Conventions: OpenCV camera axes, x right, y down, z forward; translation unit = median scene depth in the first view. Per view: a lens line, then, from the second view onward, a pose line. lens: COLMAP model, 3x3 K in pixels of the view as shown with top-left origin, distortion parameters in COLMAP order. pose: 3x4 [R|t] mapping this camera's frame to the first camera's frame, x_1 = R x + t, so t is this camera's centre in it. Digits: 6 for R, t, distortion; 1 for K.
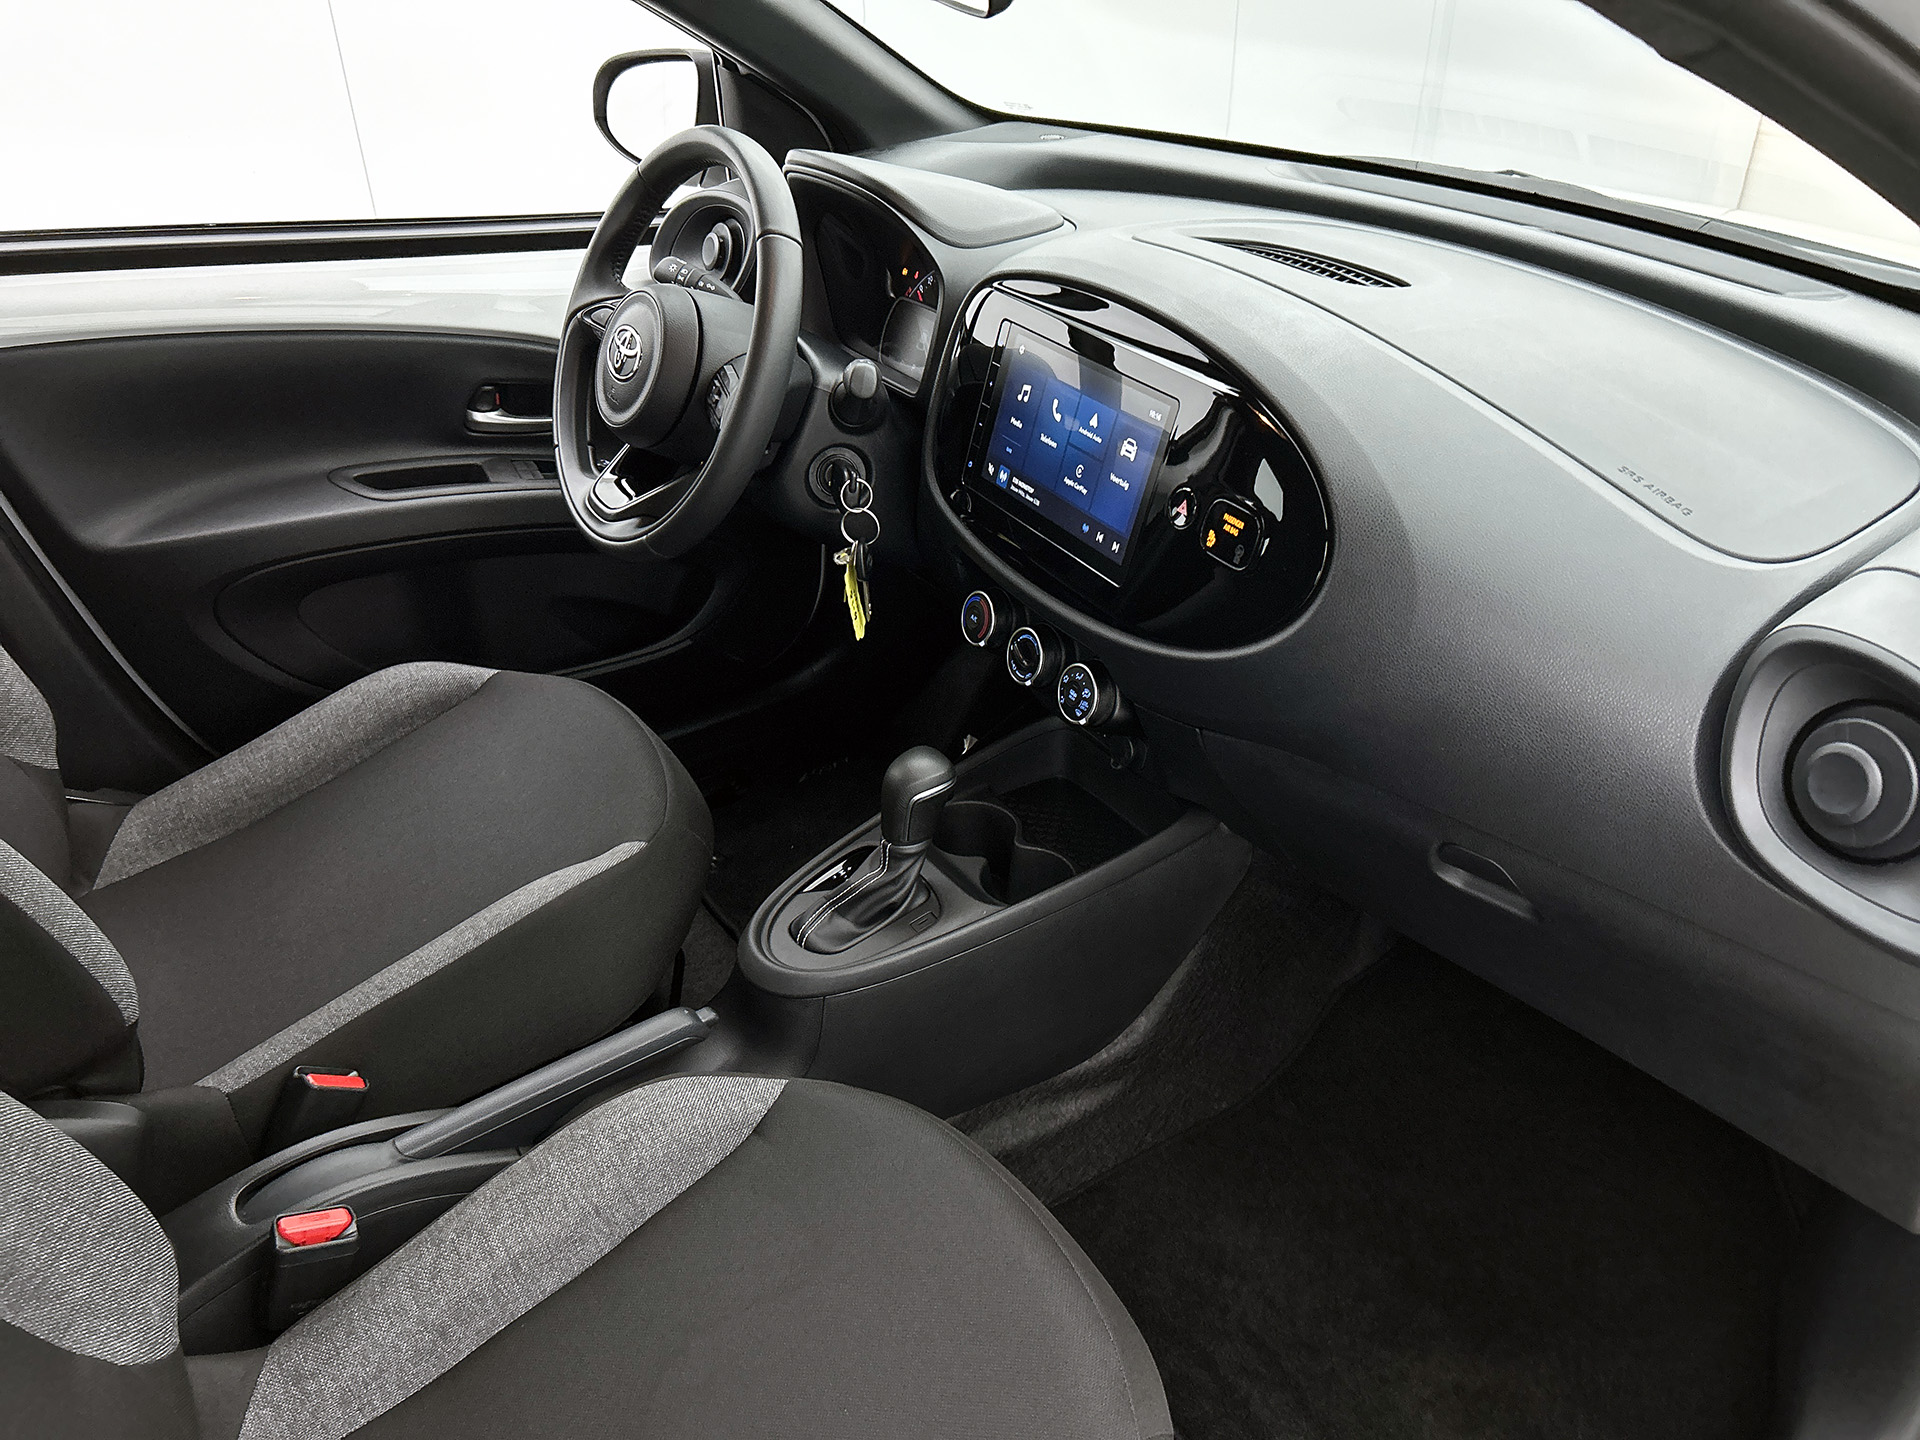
lens RADIAL K [[1462.2, 0, 968.9], [0, 1462.2, 716.0], [0, 0, 1]] dist [0.026274, -0.019419]
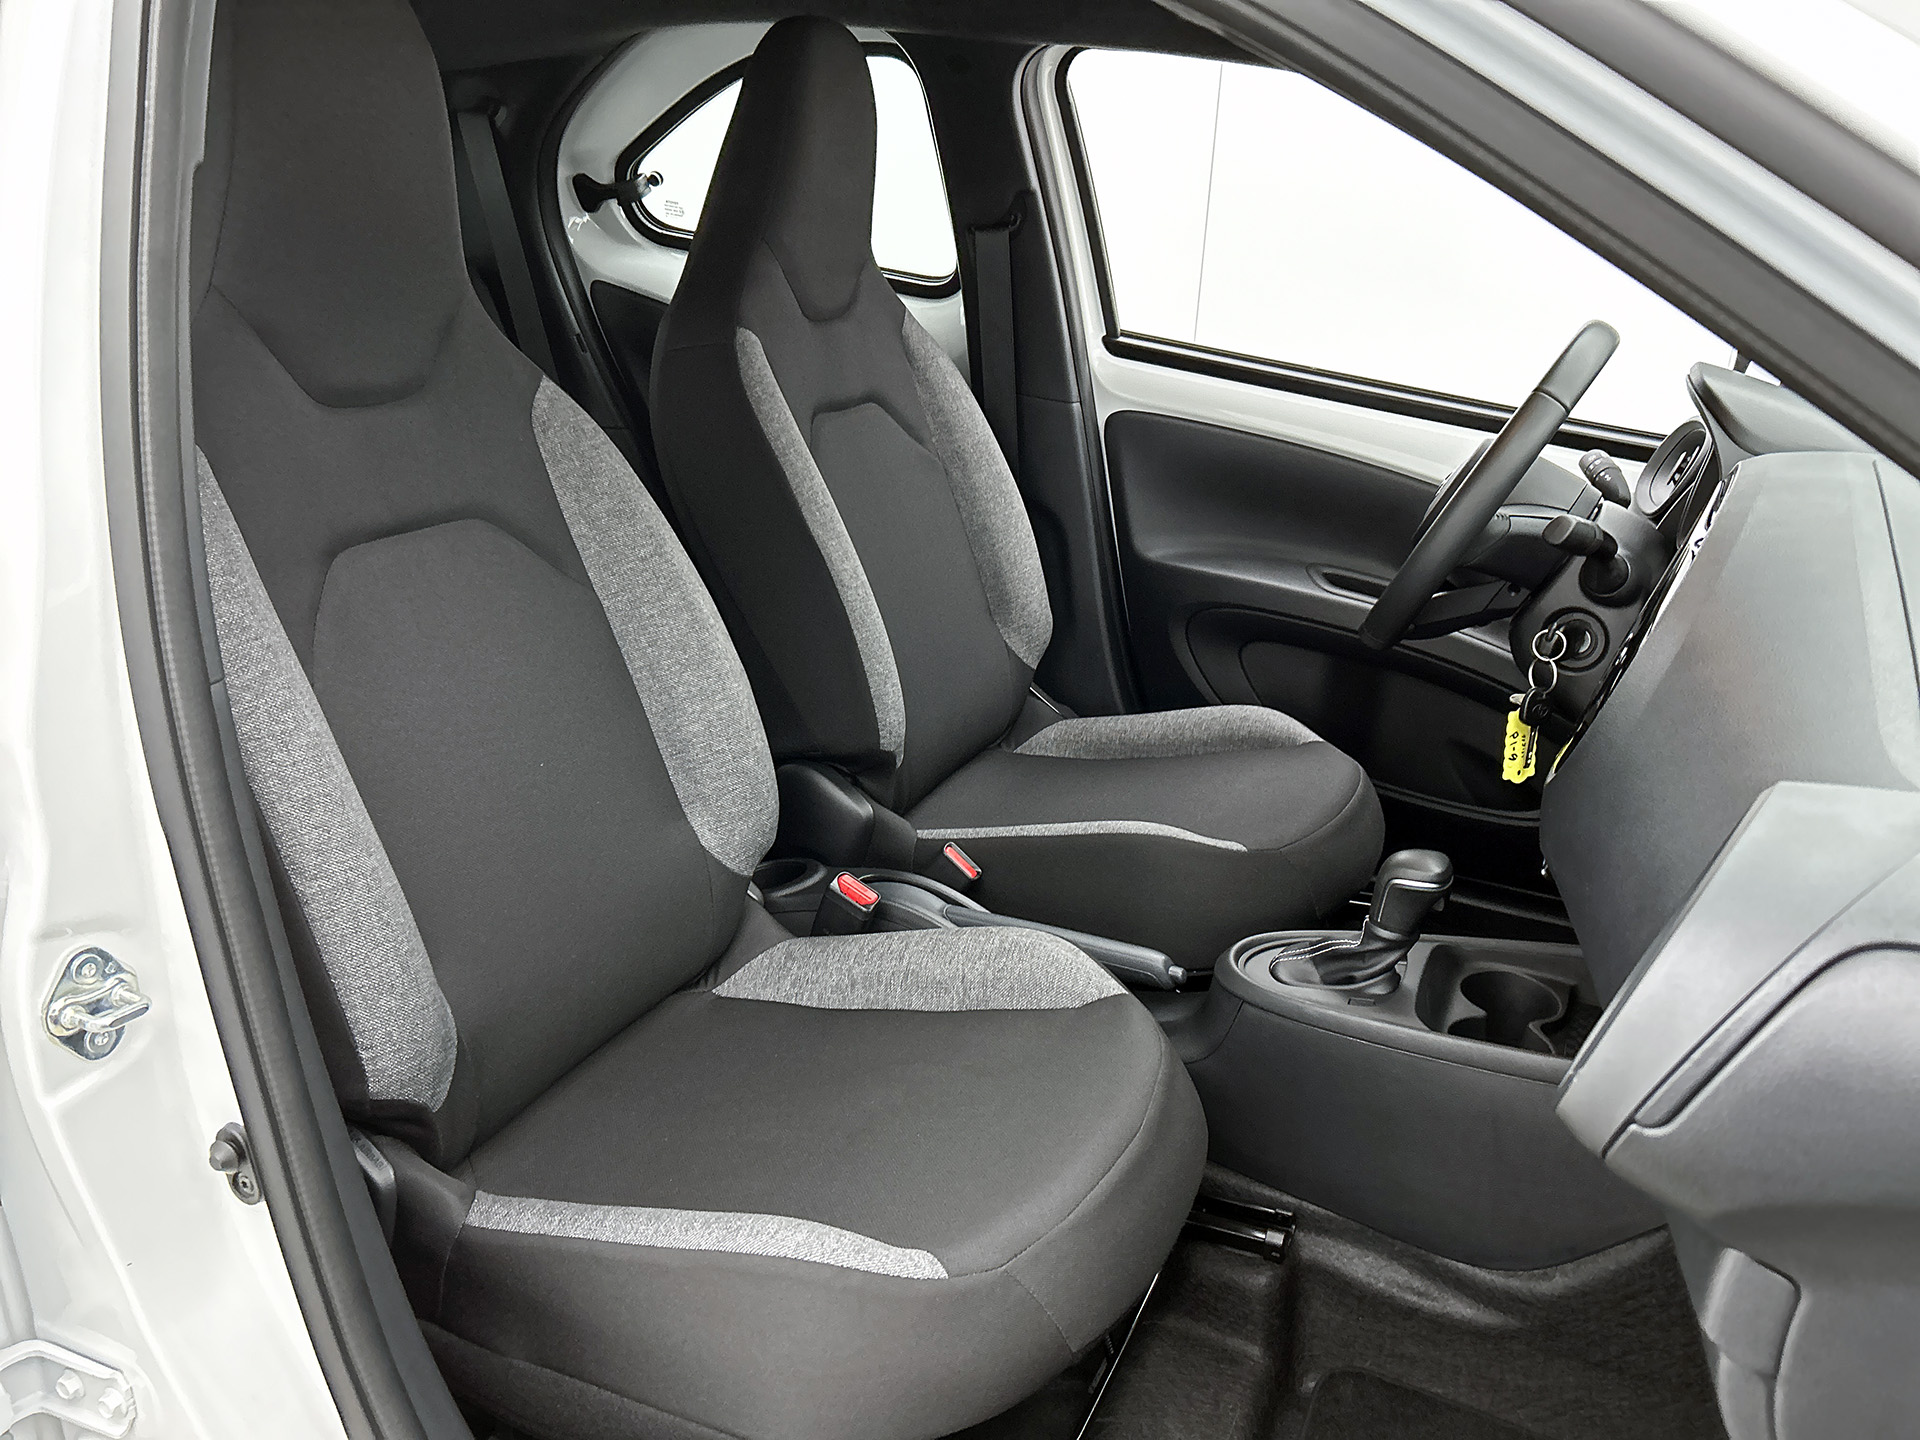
lens RADIAL K [[1462.2, 0, 959.0], [0, 1462.2, 723.9], [0, 0, 1]] dist [0.026274, -0.019419]
pose [[0.503732, 0.322936, -0.801228, 0.598947], [-0.489812, 0.870766, 0.043019, 0.063757], [0.711575, 0.370781, 0.596811, 0.090939]]
